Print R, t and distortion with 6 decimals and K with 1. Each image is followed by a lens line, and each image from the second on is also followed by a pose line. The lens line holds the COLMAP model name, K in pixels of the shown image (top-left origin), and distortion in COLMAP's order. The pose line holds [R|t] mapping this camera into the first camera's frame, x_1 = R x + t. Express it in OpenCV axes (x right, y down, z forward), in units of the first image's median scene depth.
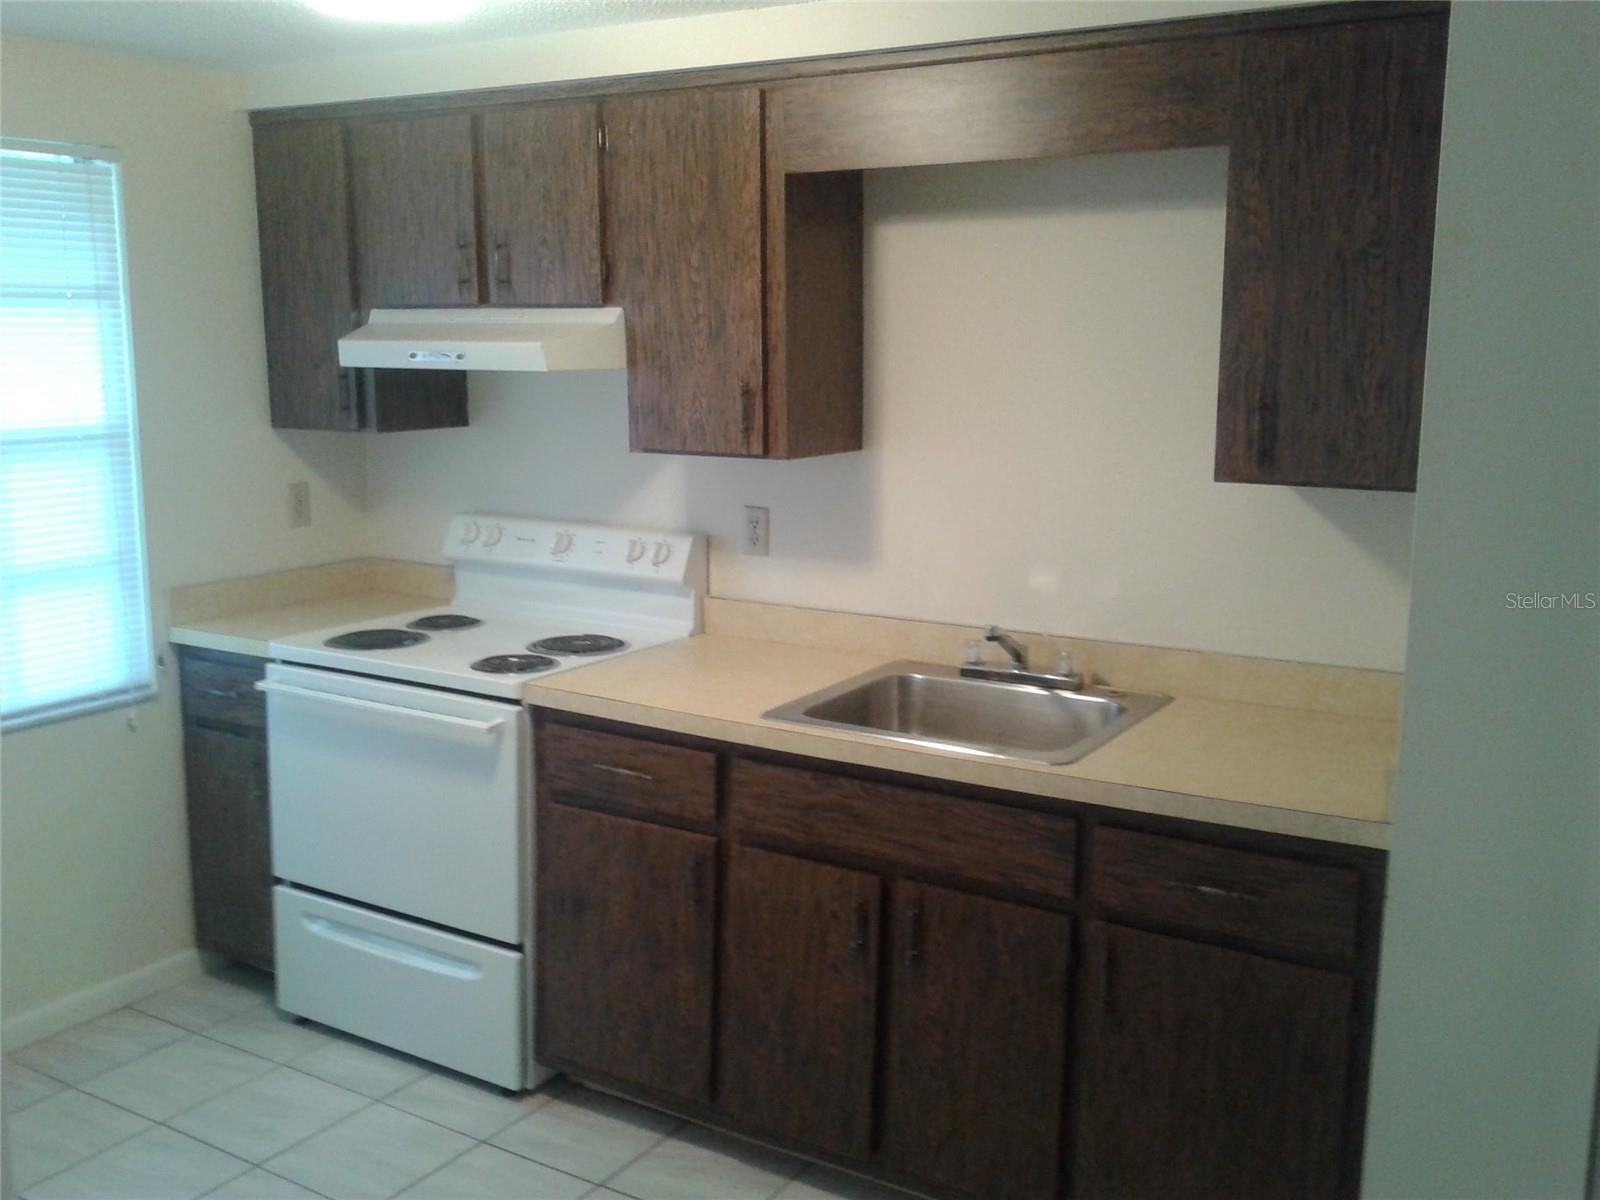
lens RADIAL K [[1548.9, 0, 824.6], [0, 1548.9, 613.1], [0, 0, 1]] dist [0.110067, -0.244228]
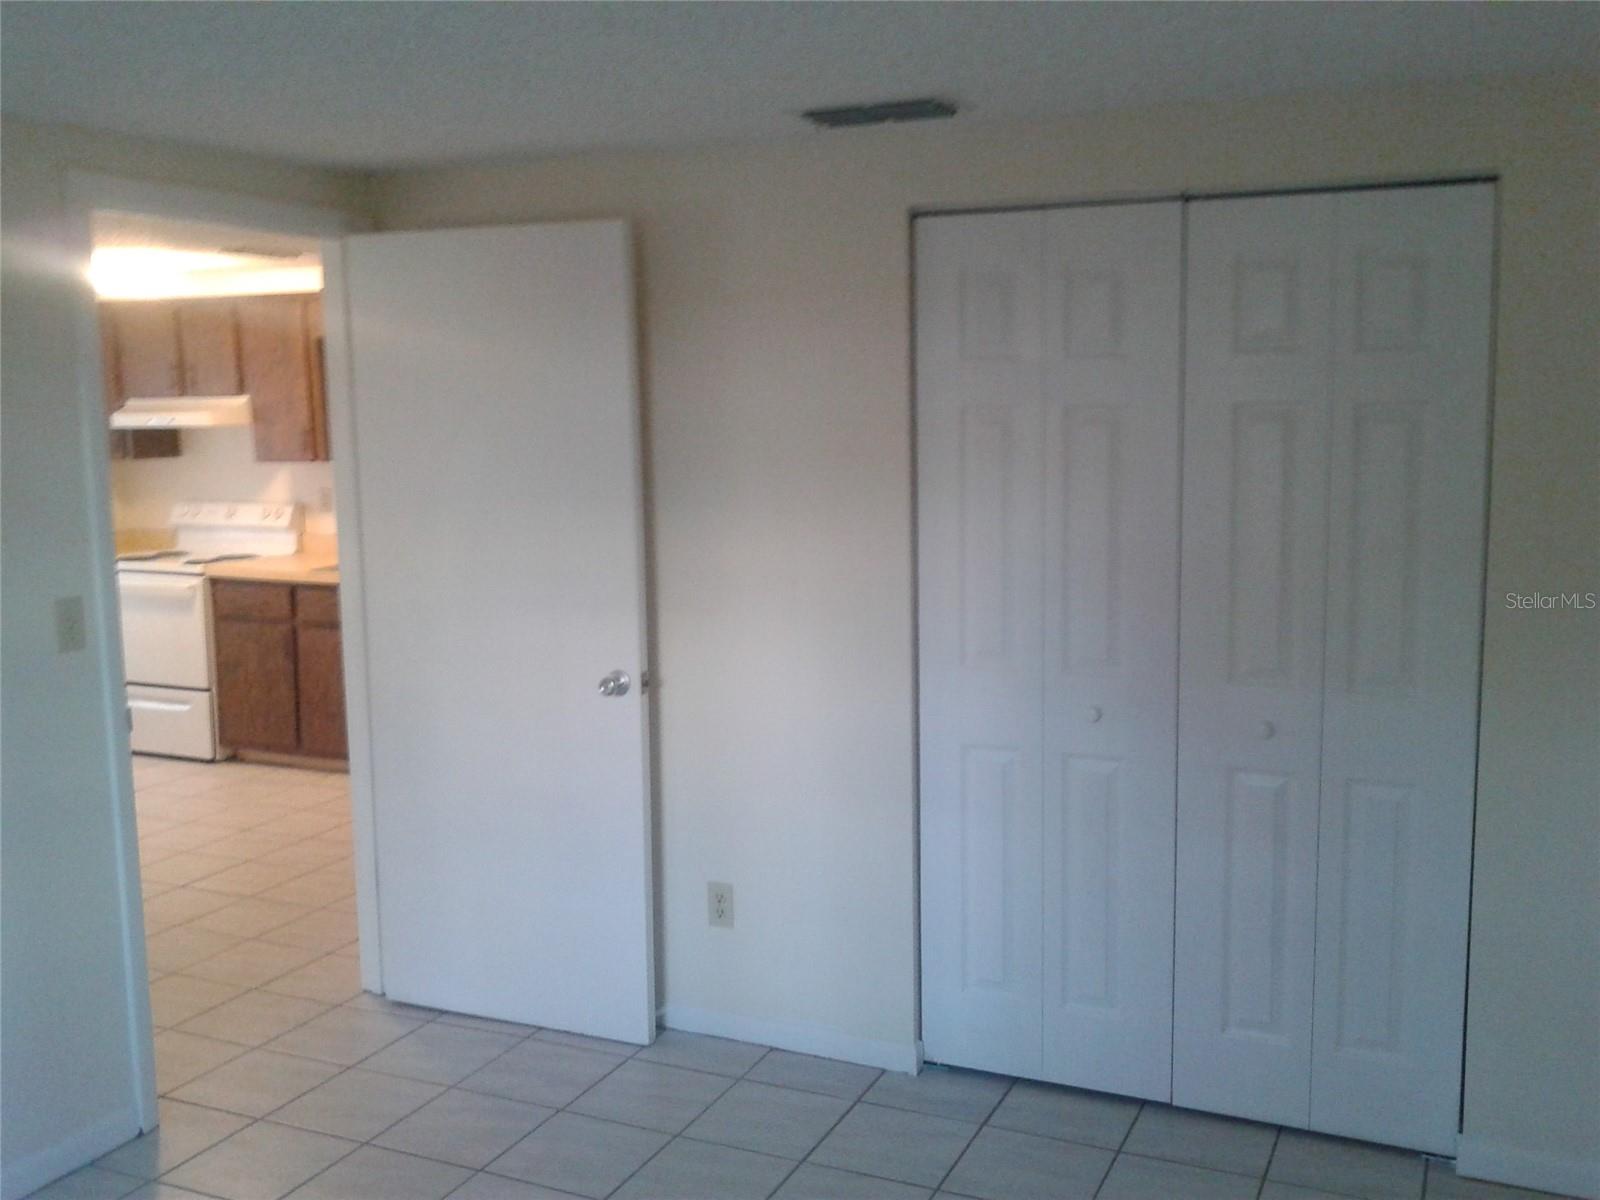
lens RADIAL K [[1548.9, 0, 824.6], [0, 1548.9, 613.1], [0, 0, 1]] dist [0.110067, -0.244228]
pose [[0.990134, -0.044486, 0.132873, 0.359307], [0.049288, 0.998237, -0.033071, 0.215964], [-0.131168, 0.039294, 0.990581, -1.247481]]
